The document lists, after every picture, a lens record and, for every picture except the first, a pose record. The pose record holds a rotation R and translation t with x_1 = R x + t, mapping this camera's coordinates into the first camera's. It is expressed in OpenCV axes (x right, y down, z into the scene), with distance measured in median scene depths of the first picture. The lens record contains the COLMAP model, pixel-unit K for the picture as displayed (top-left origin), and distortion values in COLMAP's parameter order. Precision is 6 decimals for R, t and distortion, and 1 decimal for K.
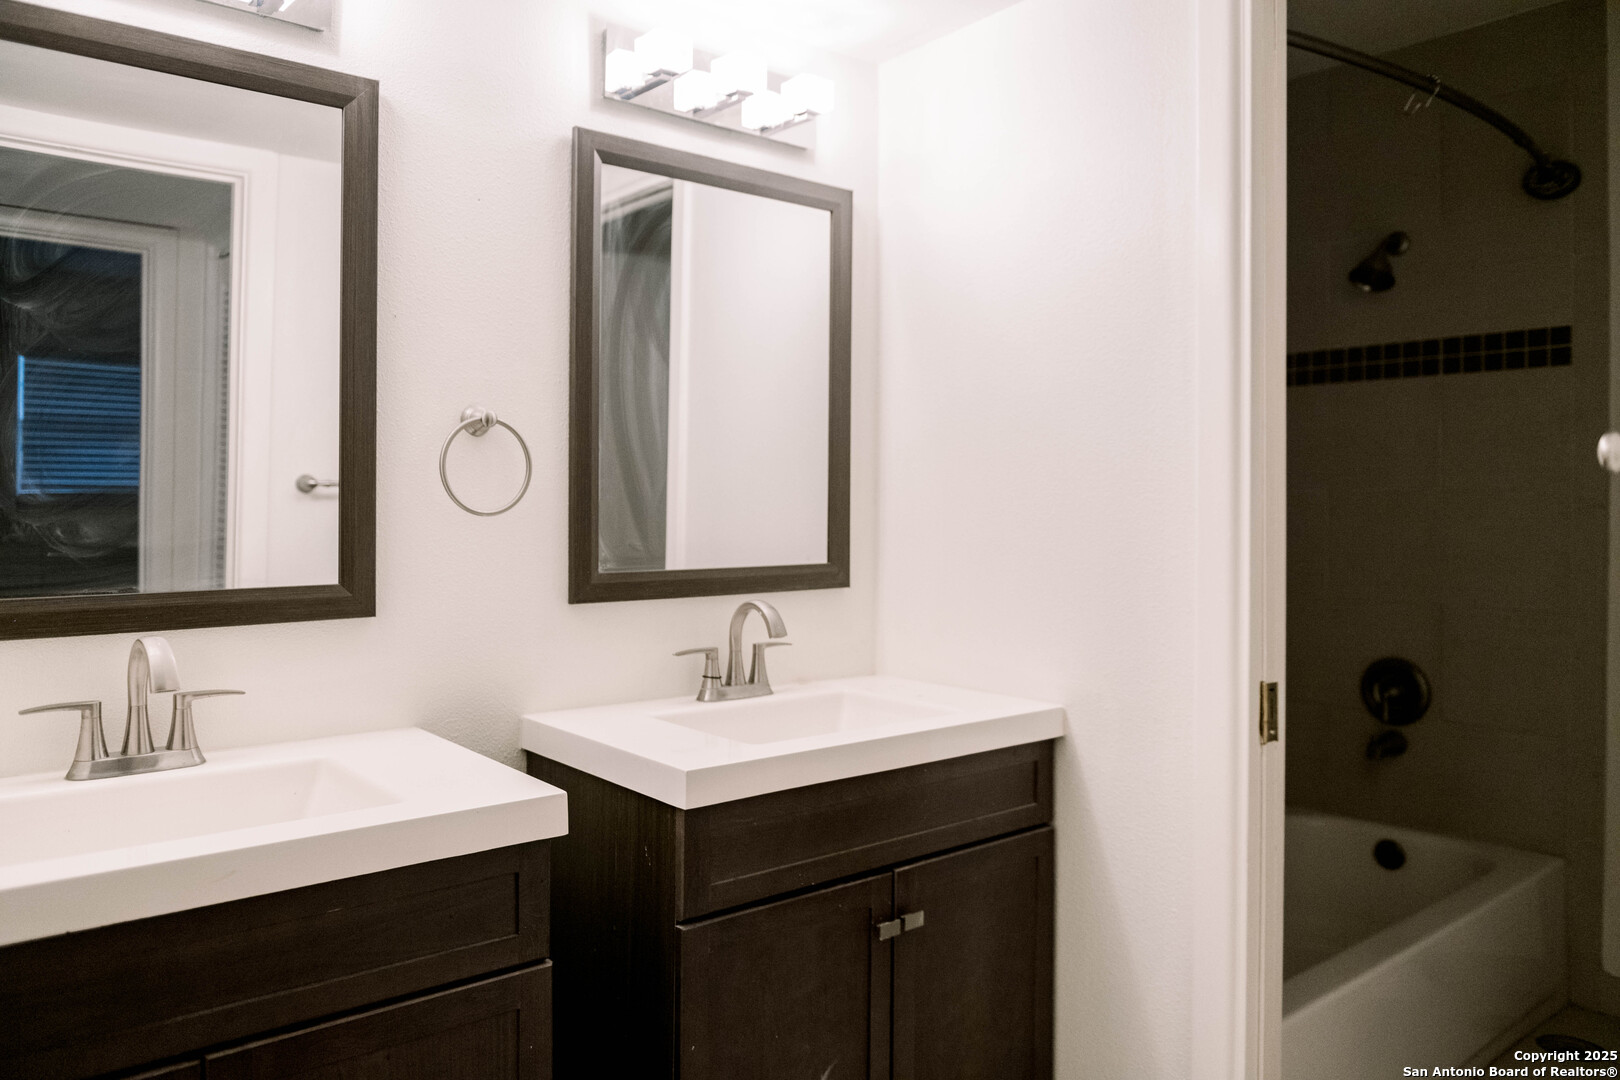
lens RADIAL K [[1244.9, 0, 841.5], [0, 1244.9, 386.1], [0, 0, 1]] dist [-0.019081, -0.008193]
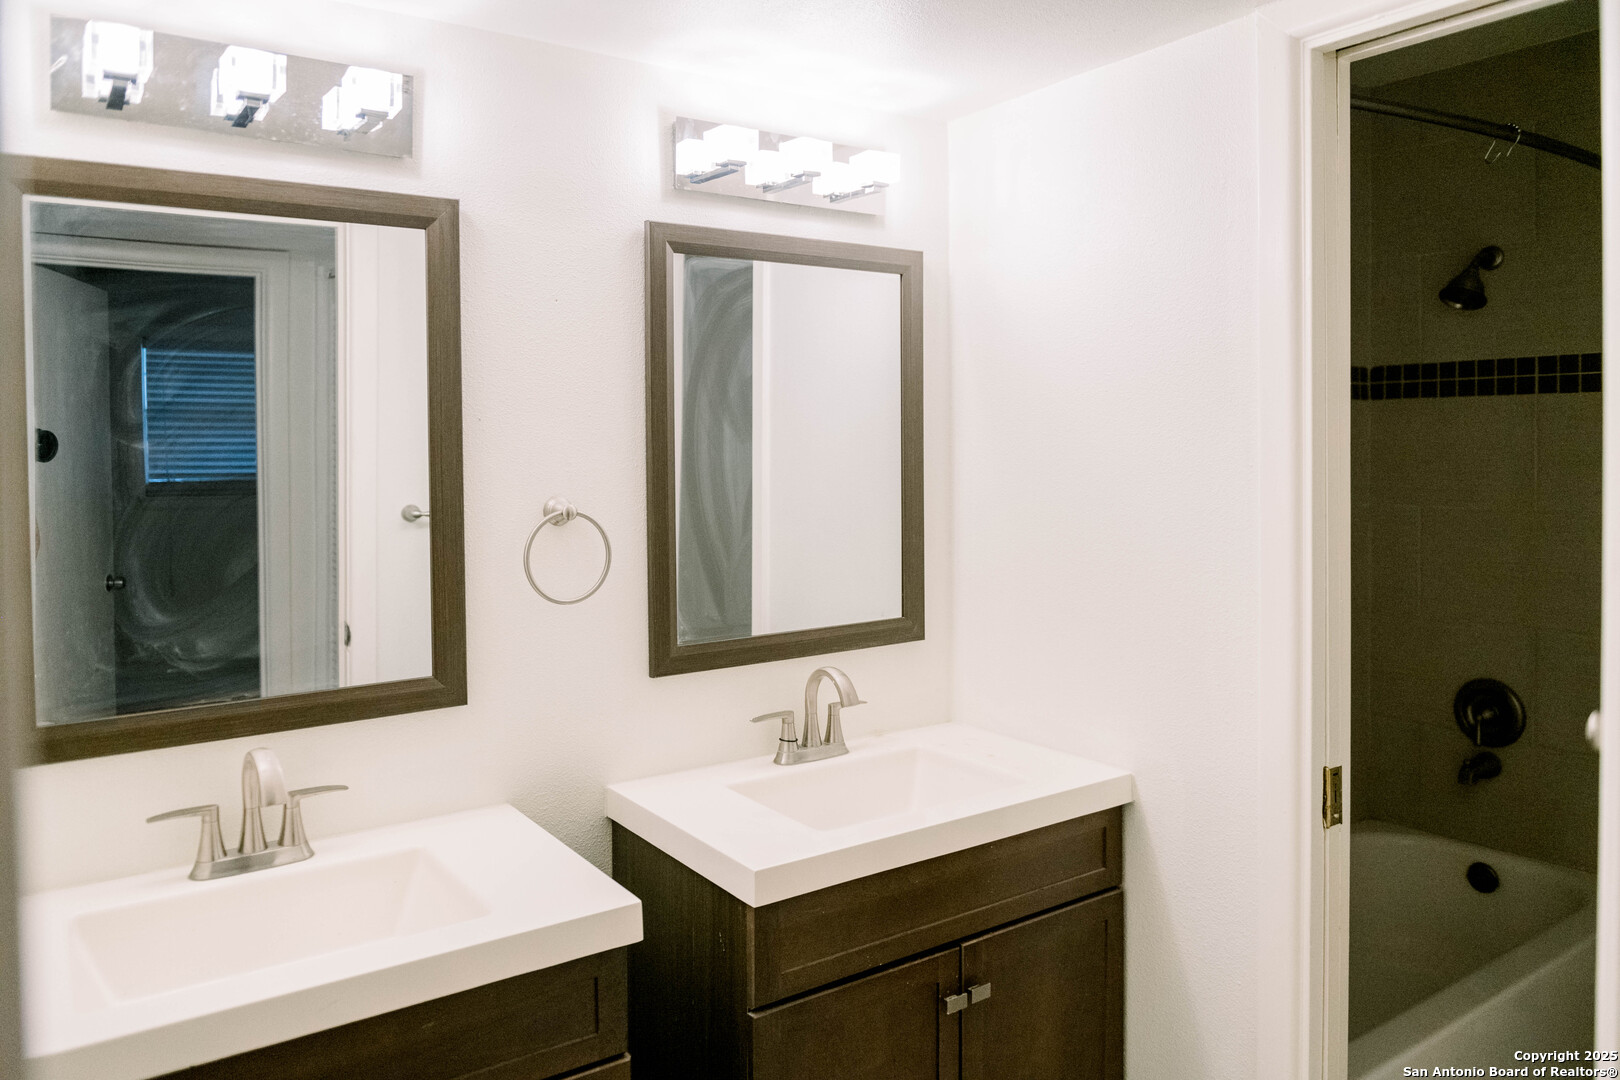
lens RADIAL K [[1244.9, 0, 841.5], [0, 1244.9, 386.1], [0, 0, 1]] dist [-0.019081, -0.008193]
pose [[0.997012, -0.011869, -0.076323, 0.024791], [0.013770, 0.999607, 0.024433, -0.093628], [0.076003, -0.025411, 0.996784, -0.024994]]
